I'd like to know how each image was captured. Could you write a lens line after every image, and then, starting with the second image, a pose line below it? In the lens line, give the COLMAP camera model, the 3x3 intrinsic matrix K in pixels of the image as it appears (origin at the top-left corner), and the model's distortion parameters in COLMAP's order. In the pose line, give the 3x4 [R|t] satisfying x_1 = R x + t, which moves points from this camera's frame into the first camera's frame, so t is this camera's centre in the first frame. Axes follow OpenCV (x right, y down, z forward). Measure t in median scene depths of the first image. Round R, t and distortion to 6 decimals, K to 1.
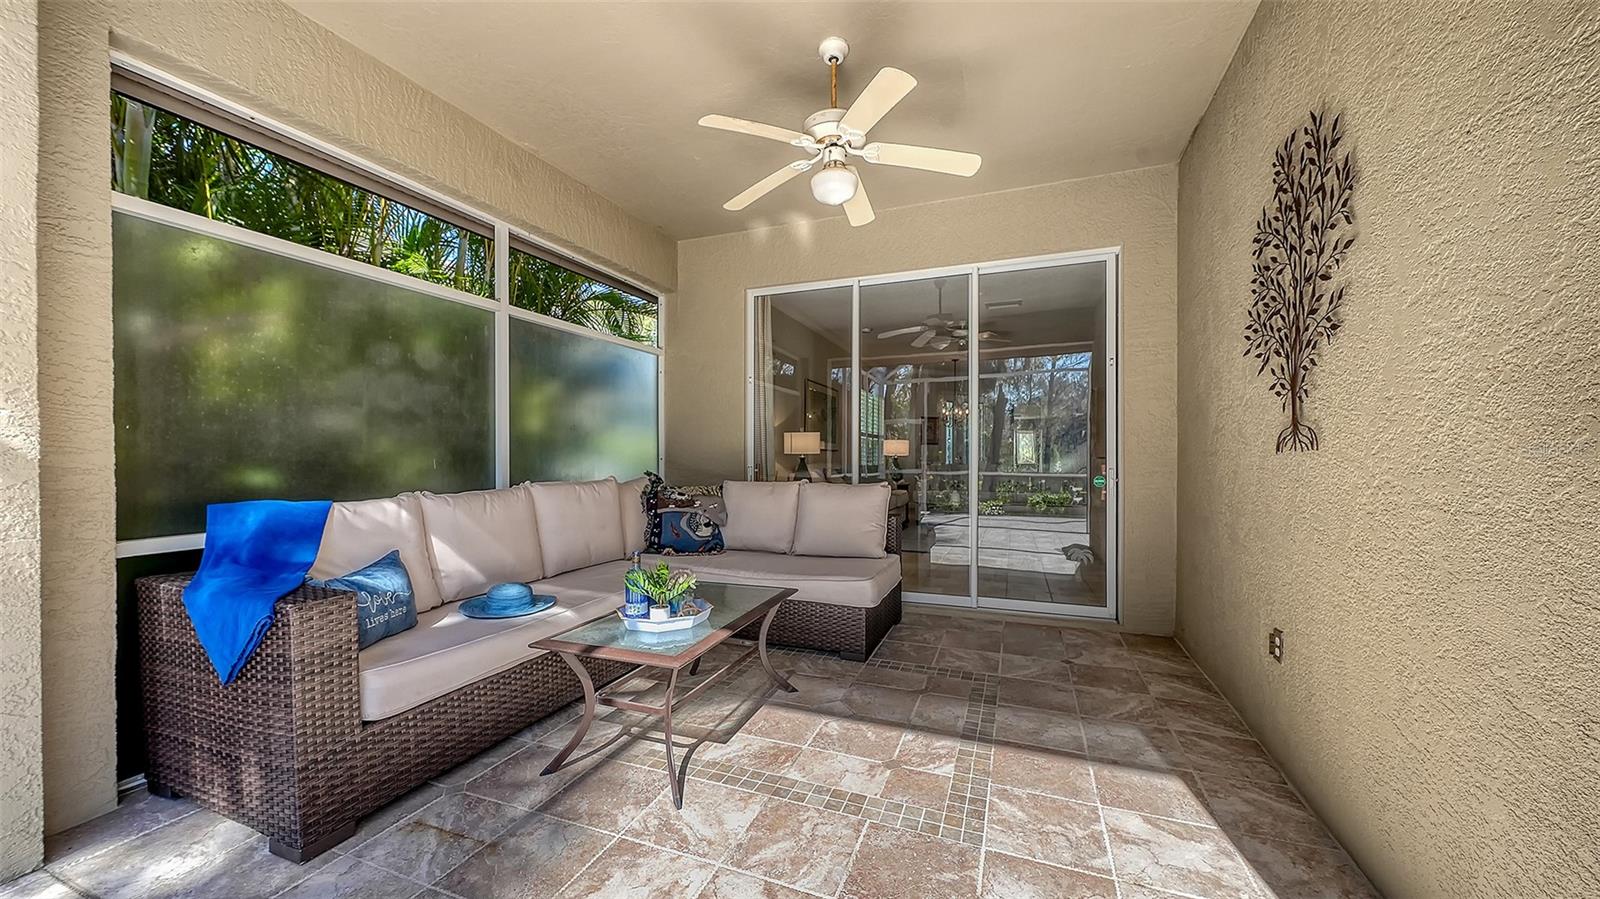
lens RADIAL K [[567.1, 0, 801.2], [0, 567.1, 457.9], [0, 0, 1]] dist [-0.000931, -0.000062]
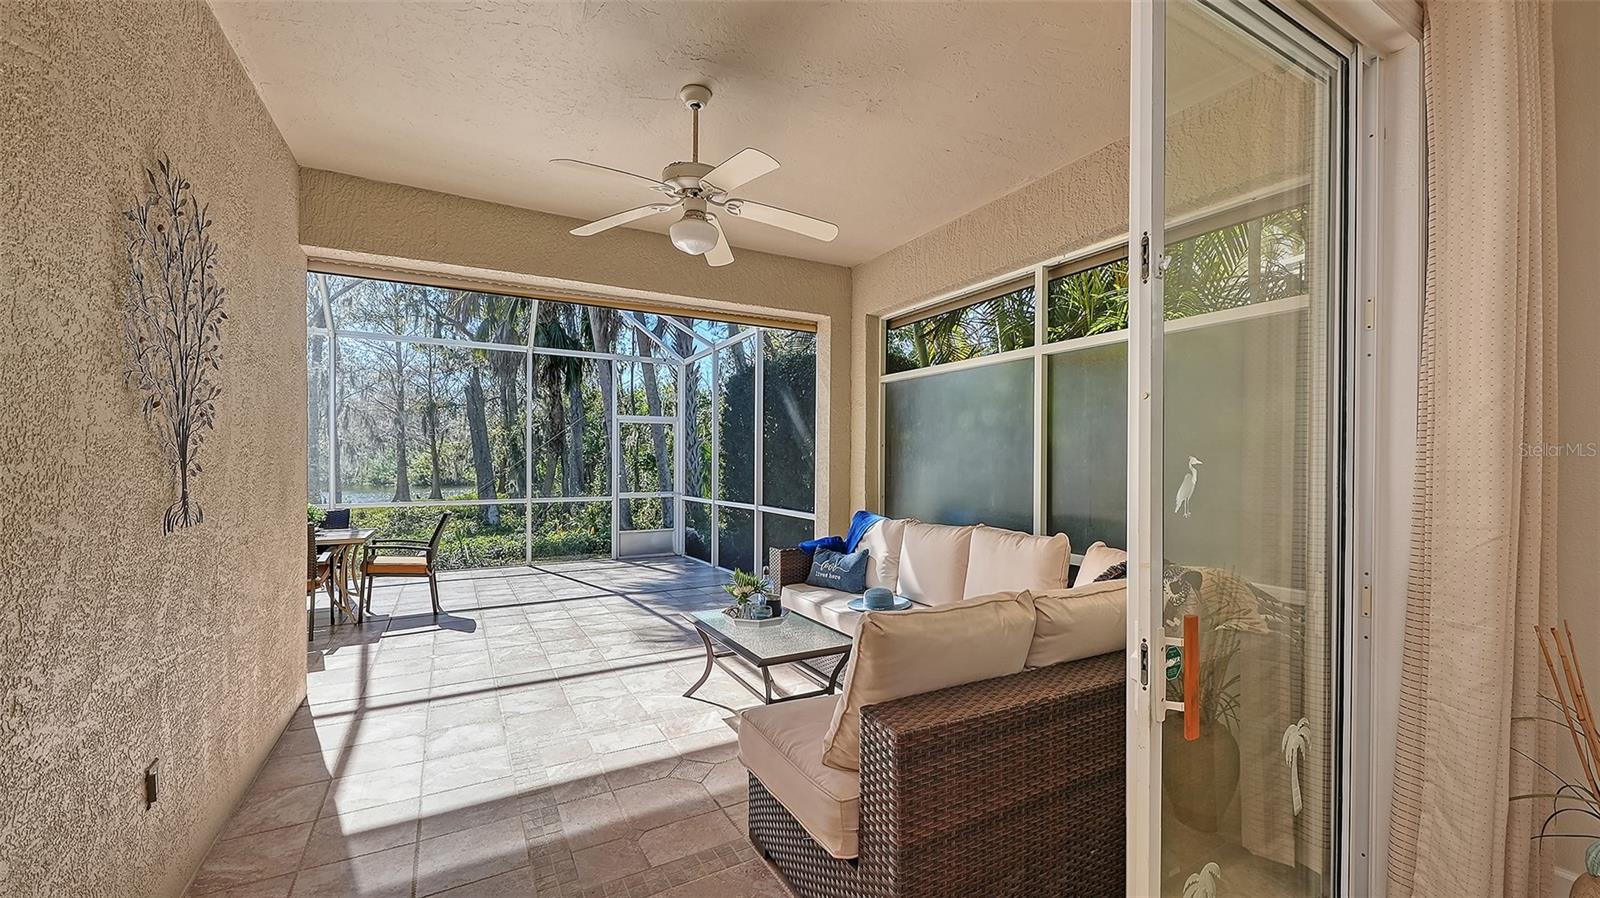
lens RADIAL K [[624.1, 0, 800.6], [0, 624.1, 454.5], [0, 0, 1]] dist [0.000456, 0.000209]
pose [[-0.634178, -0.004699, -0.773173, 0.919567], [-0.005652, 0.999983, -0.001442, -0.123605], [0.773166, 0.003456, -0.634194, 2.164097]]
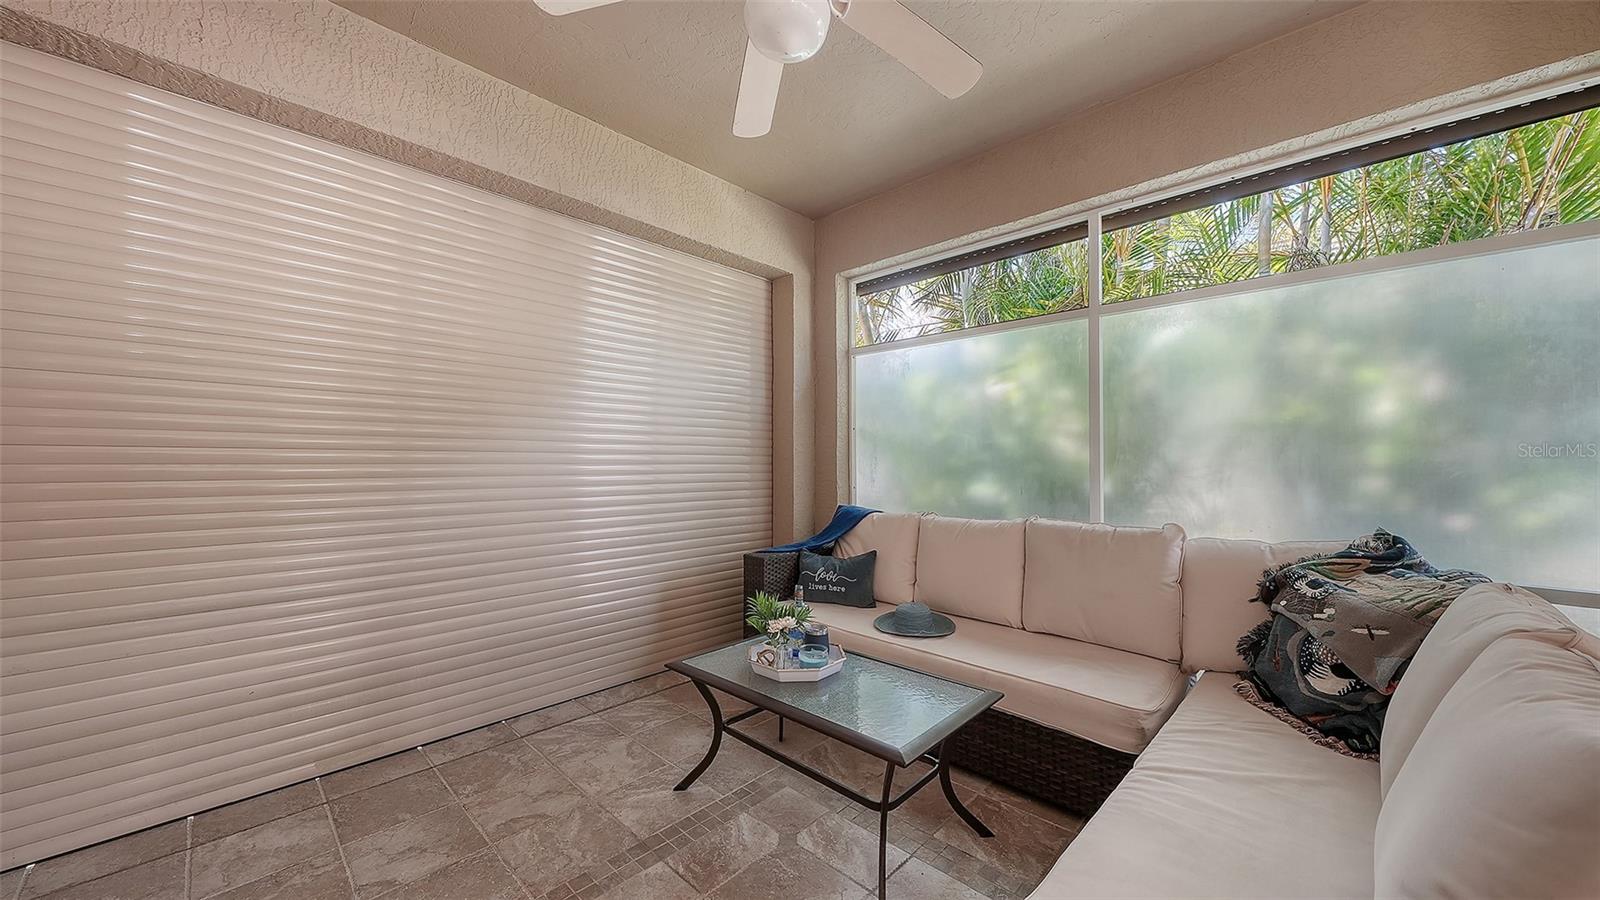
lens RADIAL K [[567.1, 0, 801.2], [0, 567.1, 458.4], [0, 0, 1]] dist [-0.000931, -0.000062]
pose [[-0.376483, -0.004497, -0.926412, 0.668128], [-0.006349, 0.999977, -0.002274, -0.061419], [0.926402, 0.005026, -0.376503, 1.437460]]
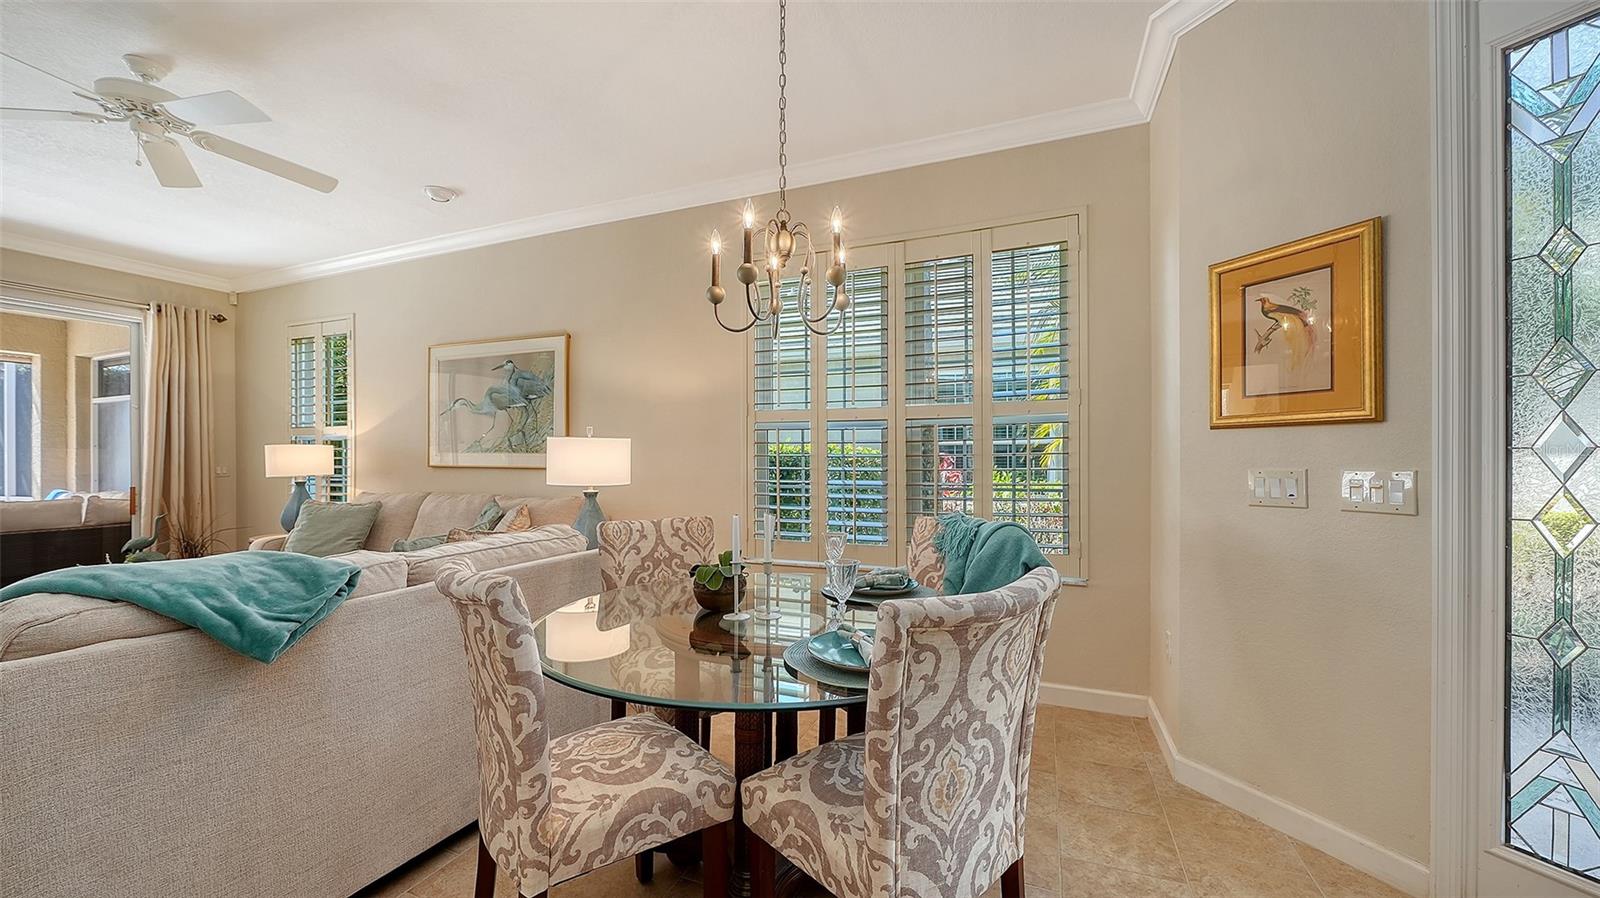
lens RADIAL K [[605.5, 0, 813.6], [0, 605.5, 474.7], [0, 0, 1]] dist [-0.001674, -0.000123]
pose [[-0.010496, 0.033646, -0.999379, 2.223159], [0.004744, 0.999424, 0.033598, -0.099332], [0.999934, -0.004388, -0.010649, 4.942169]]
